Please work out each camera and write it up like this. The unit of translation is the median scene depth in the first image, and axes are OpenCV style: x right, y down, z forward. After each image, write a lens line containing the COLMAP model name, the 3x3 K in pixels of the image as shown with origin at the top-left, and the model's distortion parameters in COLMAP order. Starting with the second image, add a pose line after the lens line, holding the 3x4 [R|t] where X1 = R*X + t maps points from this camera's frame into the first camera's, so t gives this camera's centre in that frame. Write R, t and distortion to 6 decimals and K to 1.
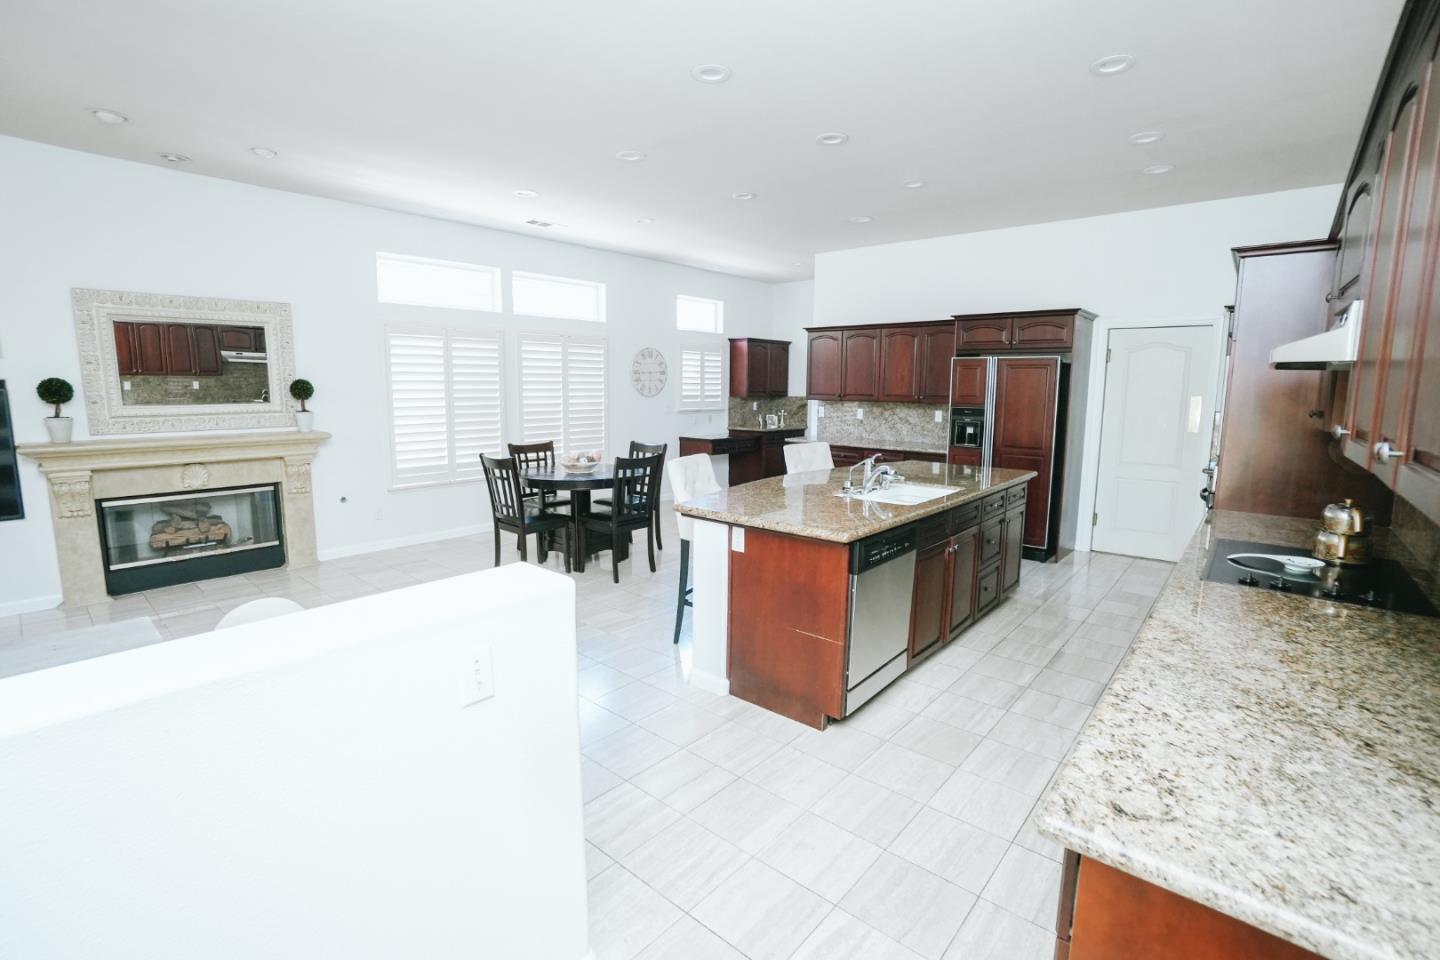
lens RADIAL K [[666.5, 0, 720.0], [0, 666.5, 480.0], [0, 0, 1]] dist [-0.062137, 0.025695]
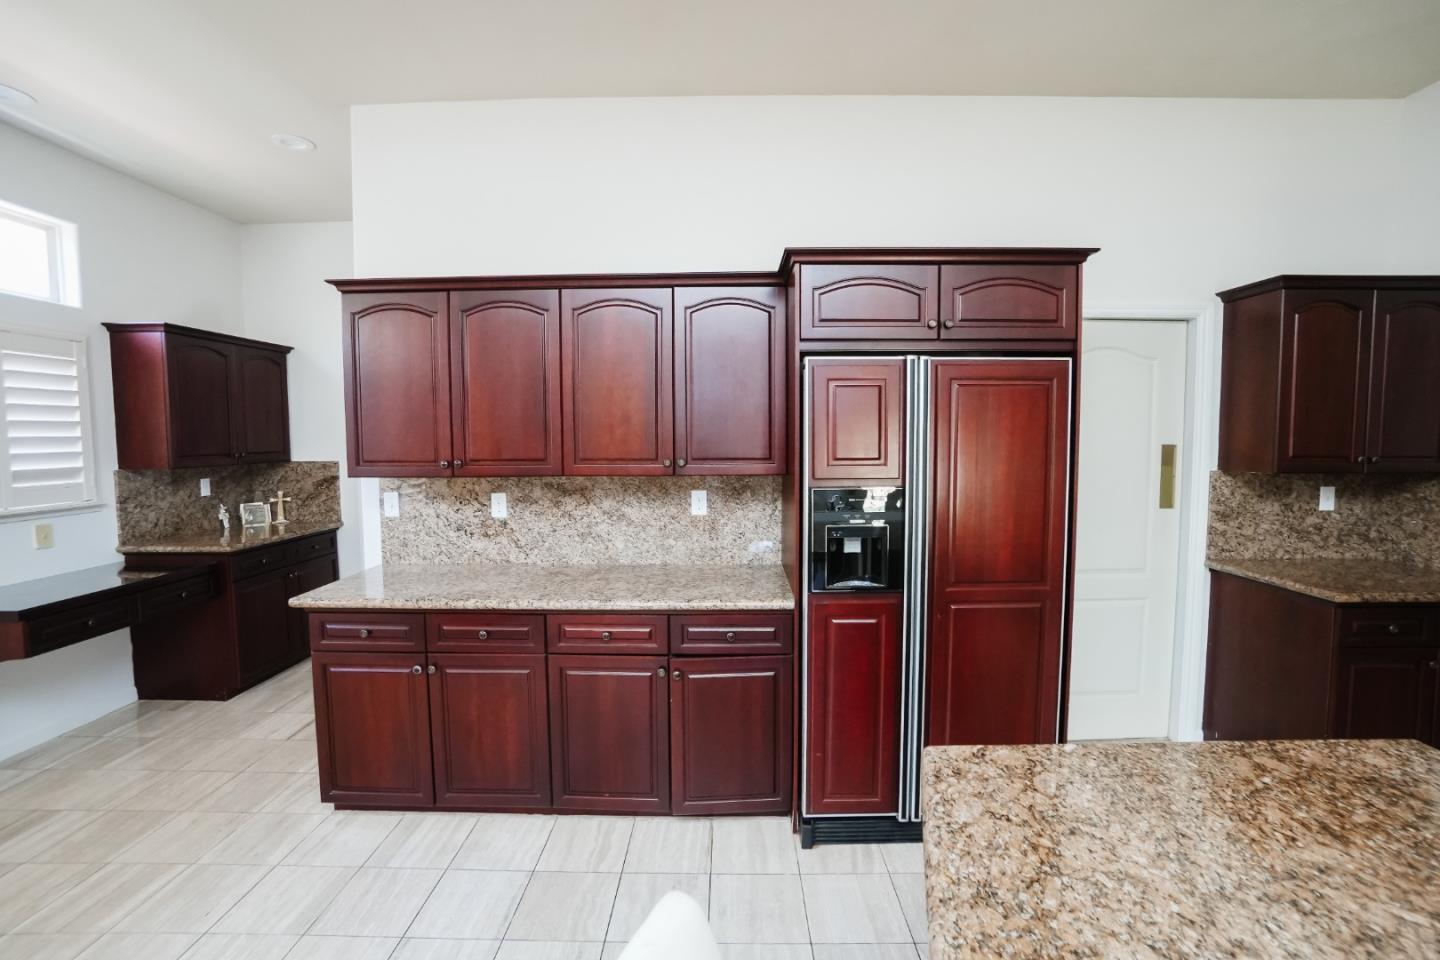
lens RADIAL K [[611.9, 0, 720.0], [0, 611.9, 480.0], [0, 0, 1]] dist [-0.040899, 0.000080]
pose [[0.753964, -0.053041, 0.654771, 0.056866], [0.101587, 0.994159, -0.036443, -0.072971], [-0.649013, 0.093993, 0.754948, 0.521610]]
